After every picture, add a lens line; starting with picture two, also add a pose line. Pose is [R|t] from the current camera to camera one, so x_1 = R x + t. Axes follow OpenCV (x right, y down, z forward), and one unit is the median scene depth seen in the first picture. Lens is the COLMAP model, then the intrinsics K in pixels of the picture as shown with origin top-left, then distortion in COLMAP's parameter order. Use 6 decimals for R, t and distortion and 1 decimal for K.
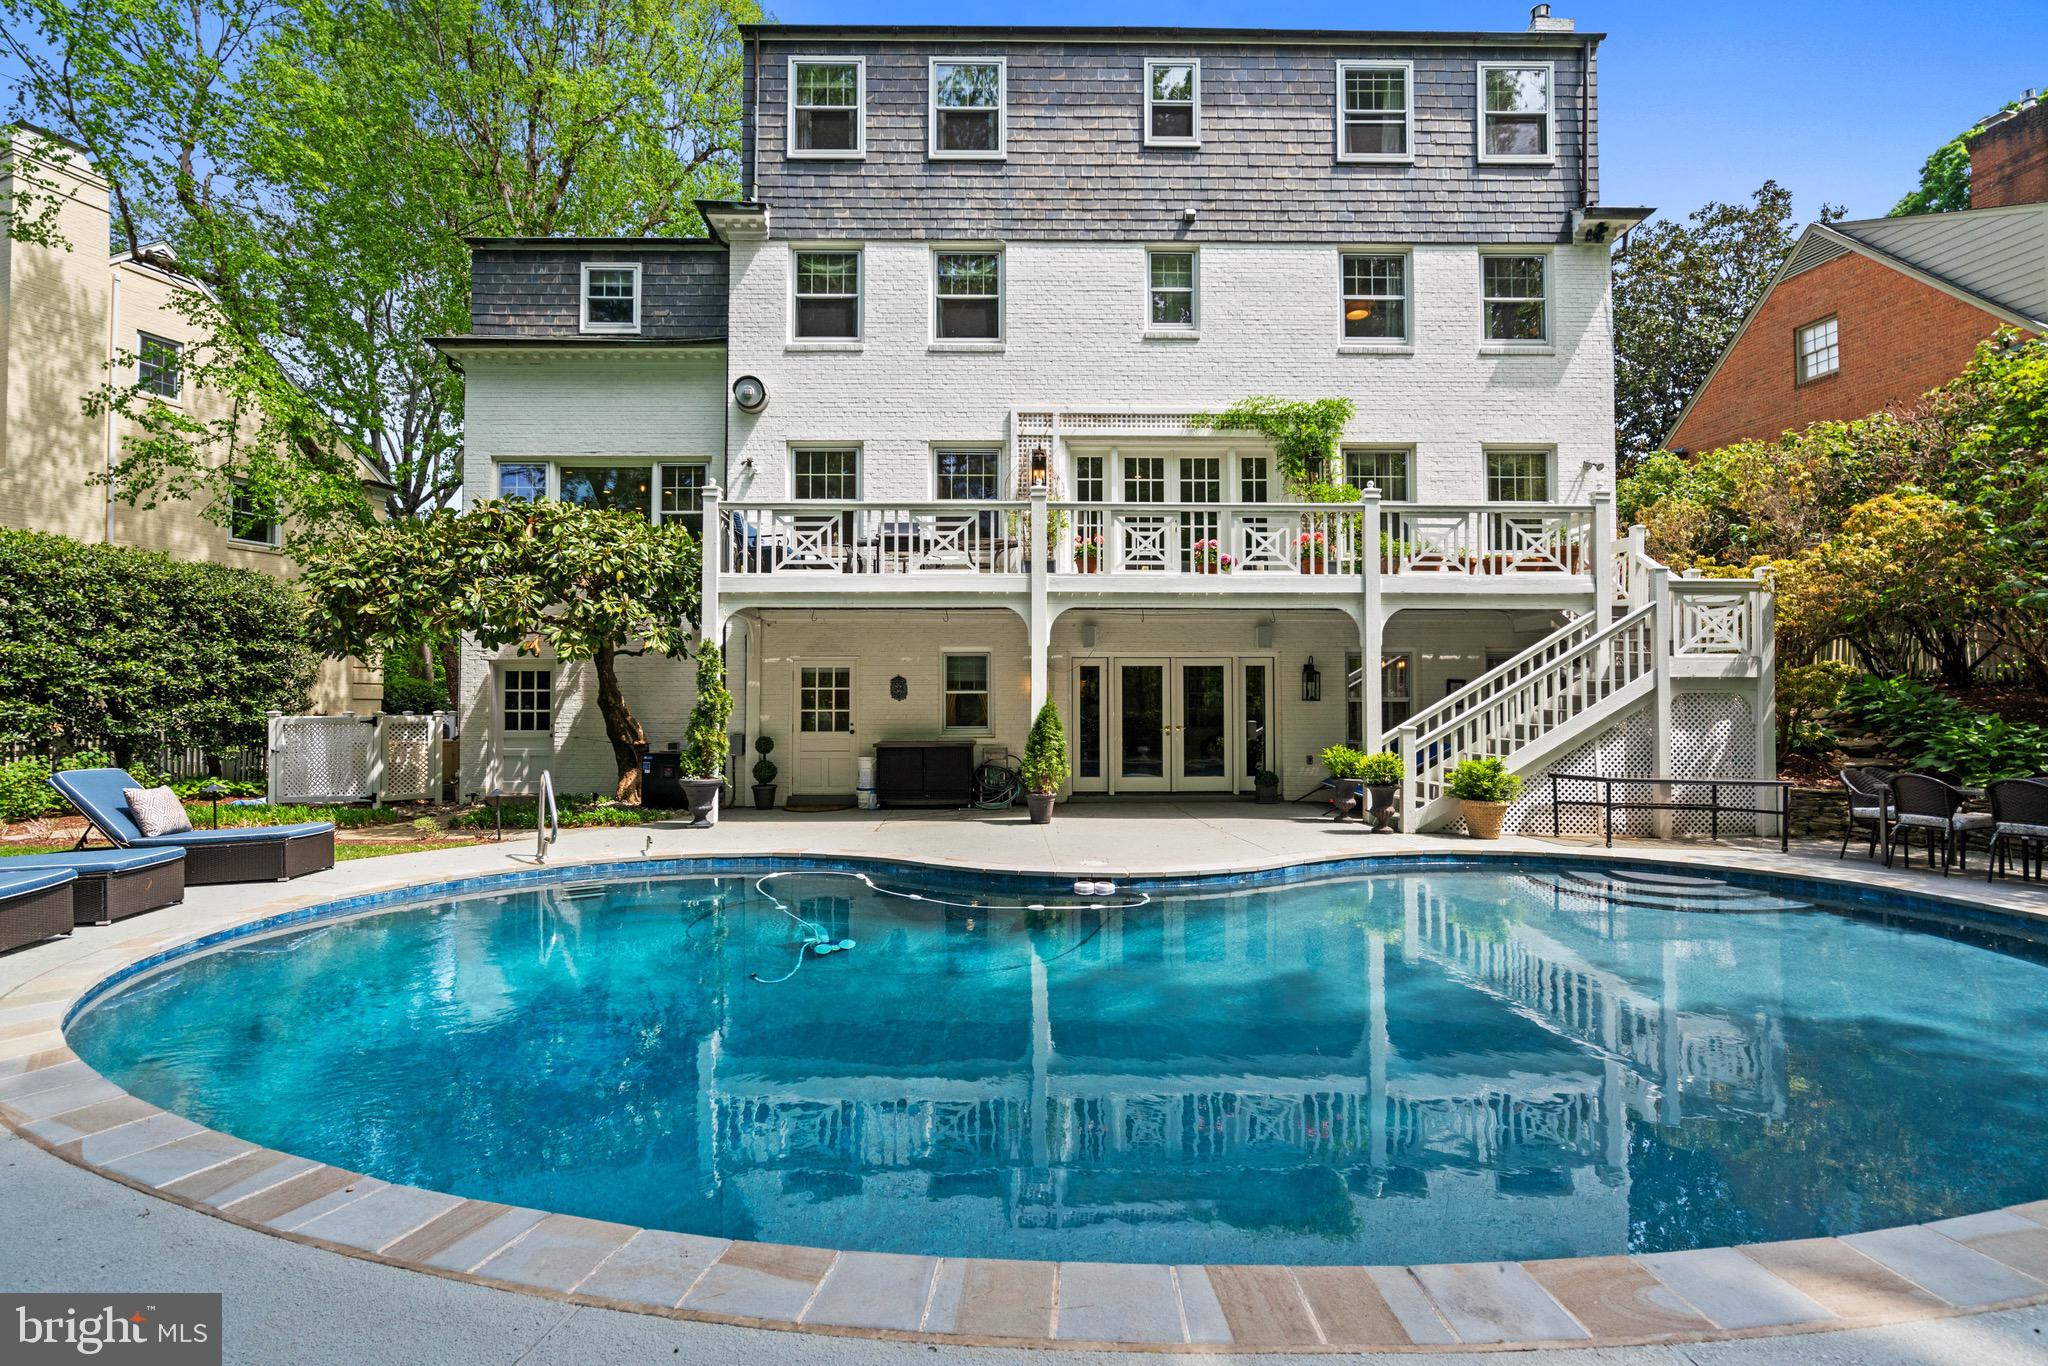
lens RADIAL K [[920.8, 0, 1023.5], [0, 920.8, 683.5], [0, 0, 1]] dist [0.003523, 0.000043]
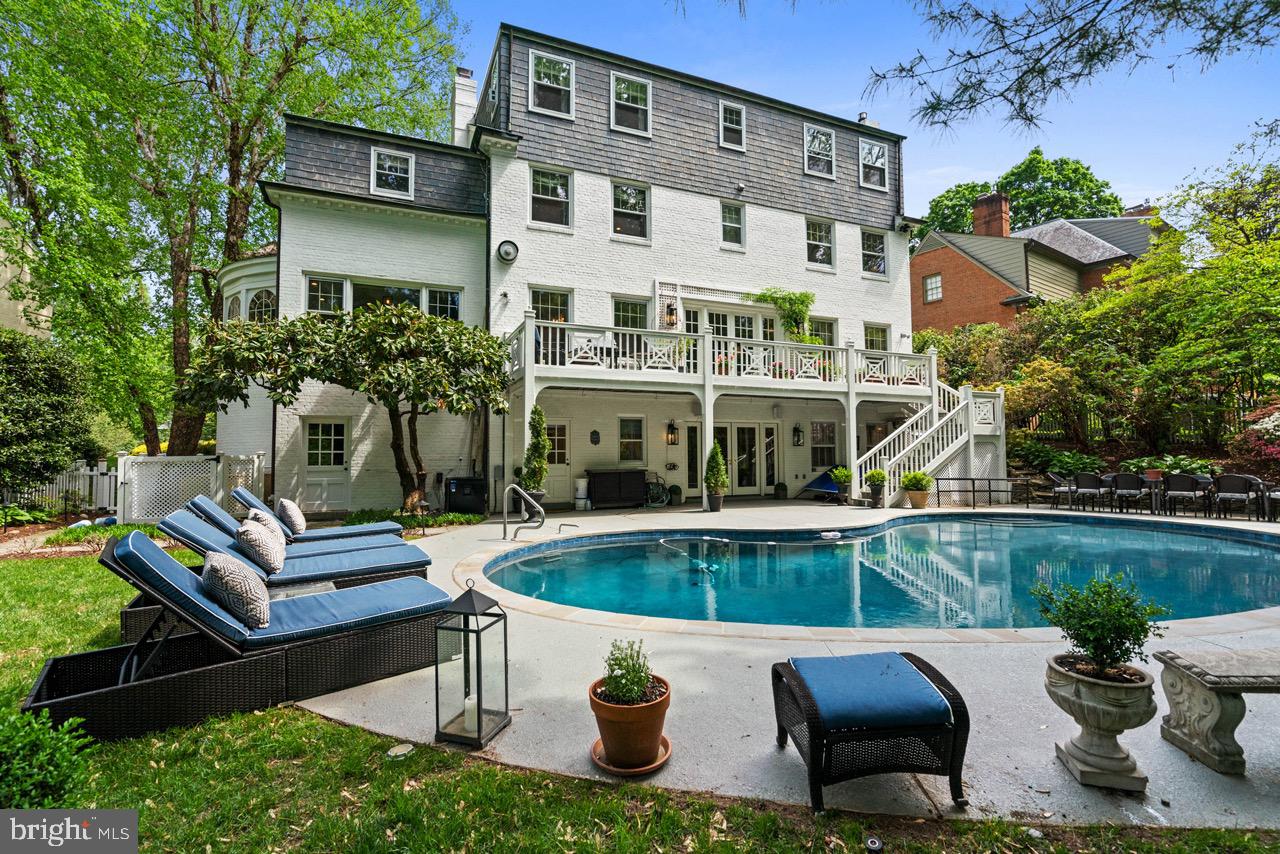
lens RADIAL K [[575.5, 0, 649.3], [0, 575.5, 426.6], [0, 0, 1]] dist [0.003523, 0.000043]
pose [[0.927024, 0.015383, 0.374687, -0.426706], [-0.004709, 0.999557, -0.029387, 0.015085], [-0.374973, 0.025478, 0.926685, -0.004969]]
